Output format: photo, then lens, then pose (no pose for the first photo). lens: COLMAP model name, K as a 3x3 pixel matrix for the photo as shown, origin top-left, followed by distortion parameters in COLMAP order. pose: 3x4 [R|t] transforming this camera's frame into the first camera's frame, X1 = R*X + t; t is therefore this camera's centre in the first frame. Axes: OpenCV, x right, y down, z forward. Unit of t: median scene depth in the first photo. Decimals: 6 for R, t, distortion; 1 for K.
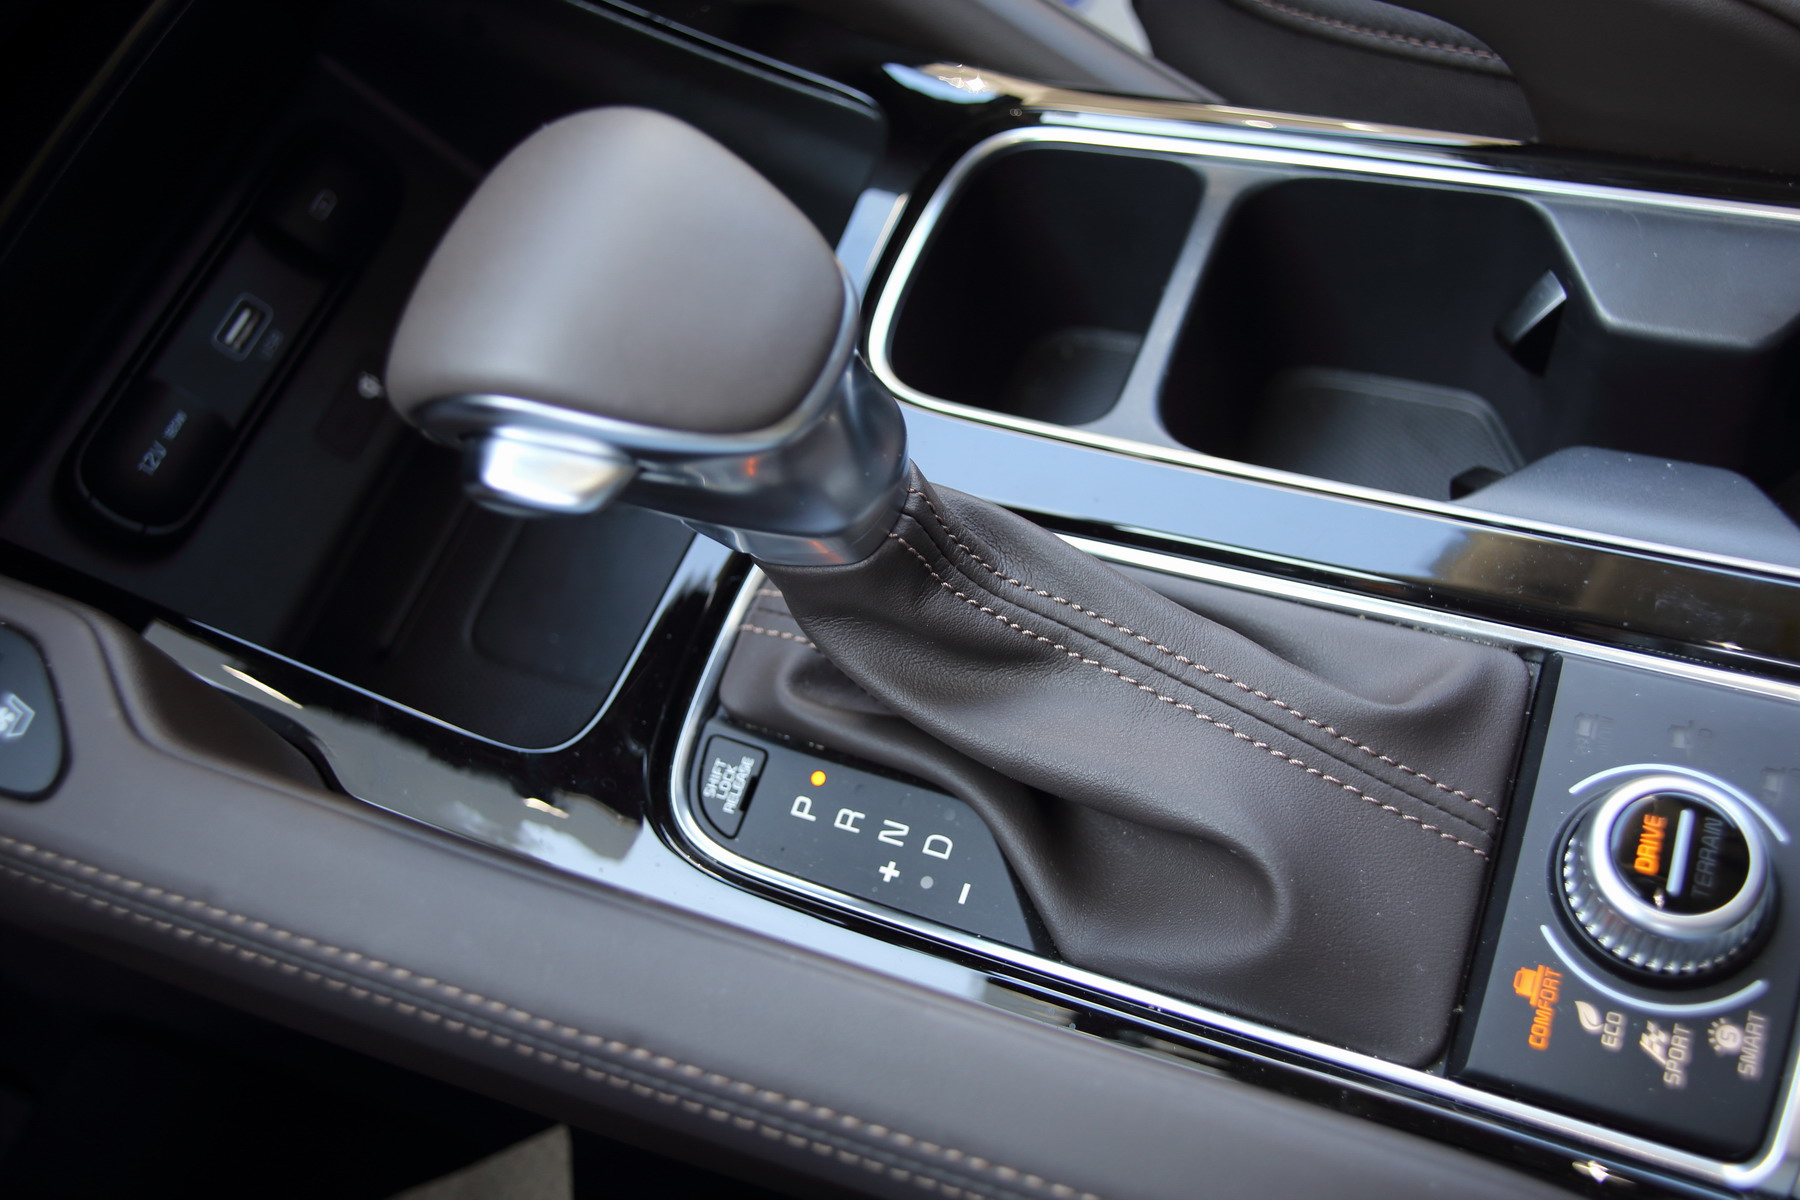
lens RADIAL K [[1786.5, 0, 901.3], [0, 1786.5, 592.5], [0, 0, 1]] dist [-0.006063, 0.000000]
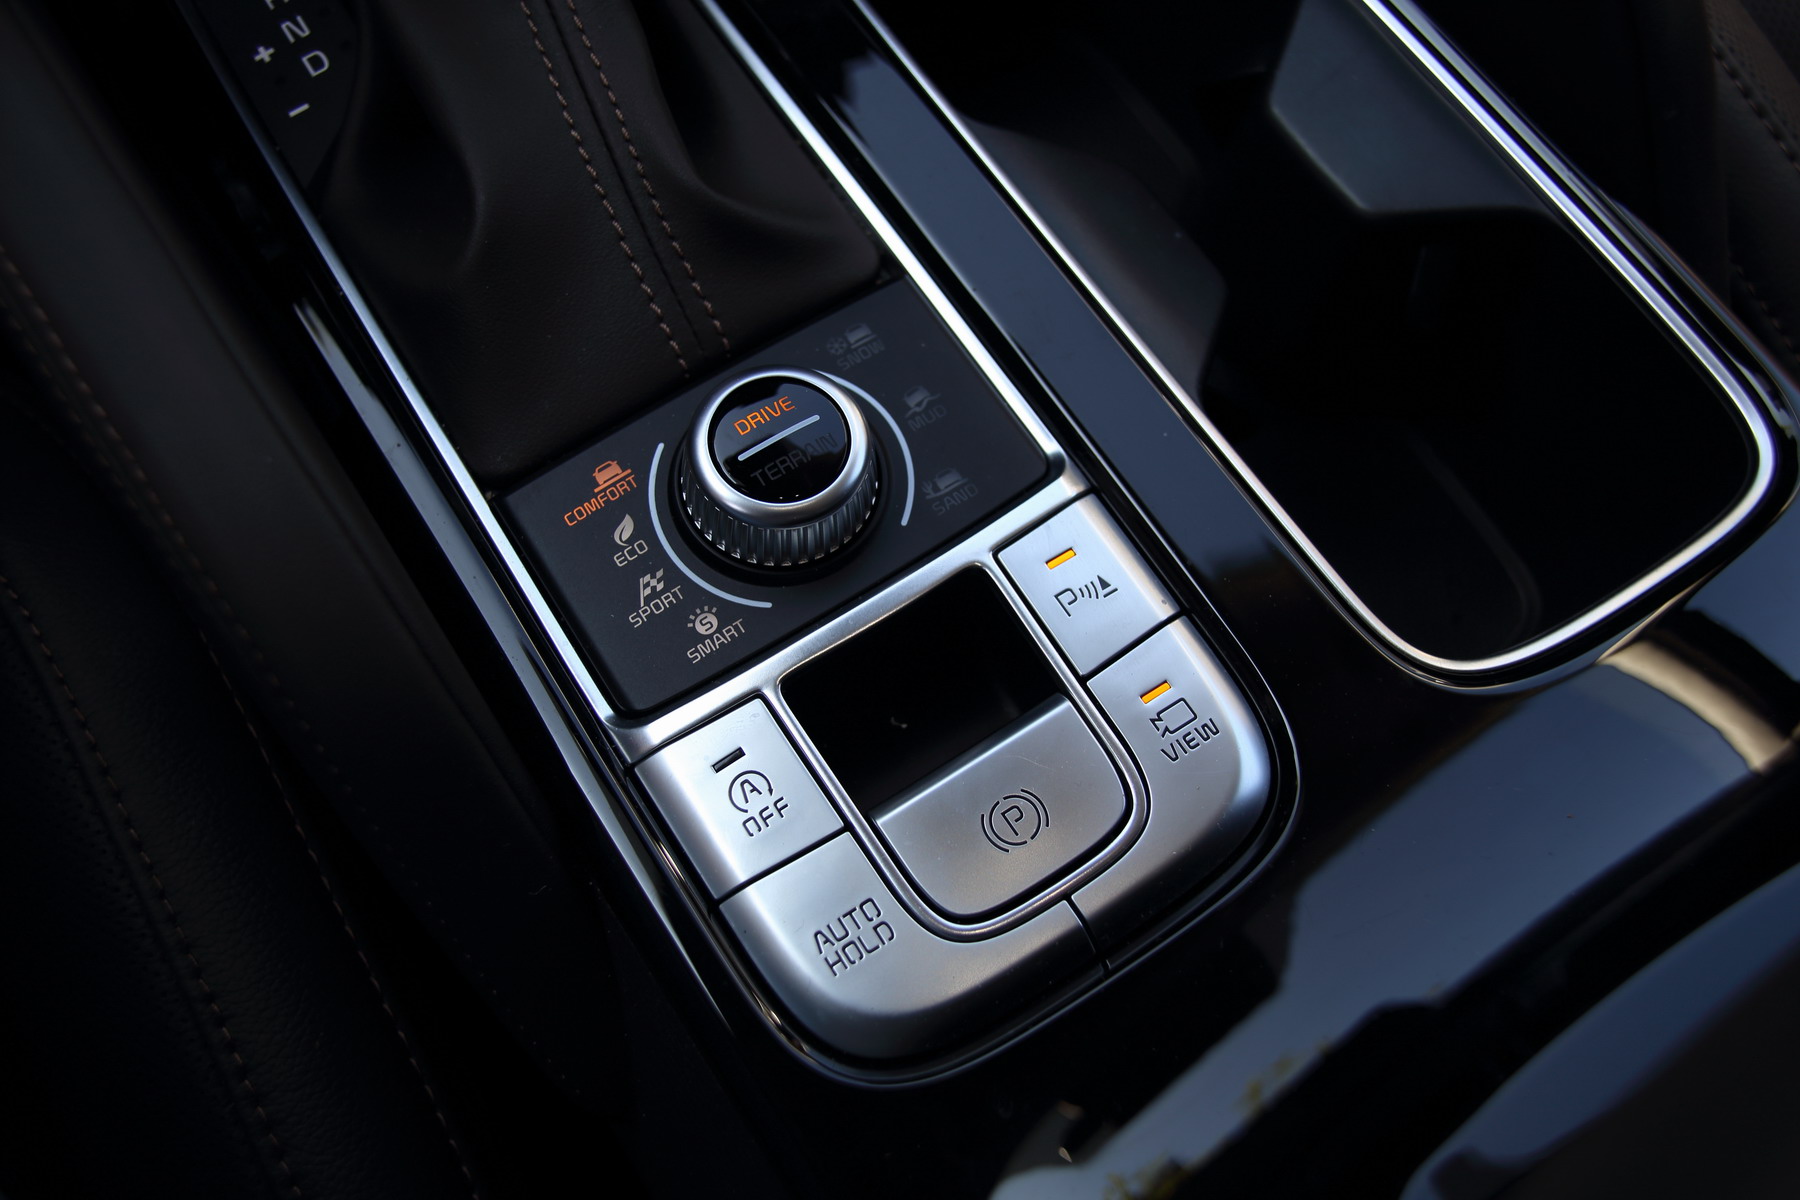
lens RADIAL K [[1786.5, 0, 899.5], [0, 1786.5, 600.5], [0, 0, 1]] dist [-0.006063, 0.000000]
pose [[0.779581, 0.625775, -0.025675, 0.543356], [-0.613952, 0.771667, 0.166113, 0.013098], [0.123762, -0.113735, 0.985772, 0.053658]]
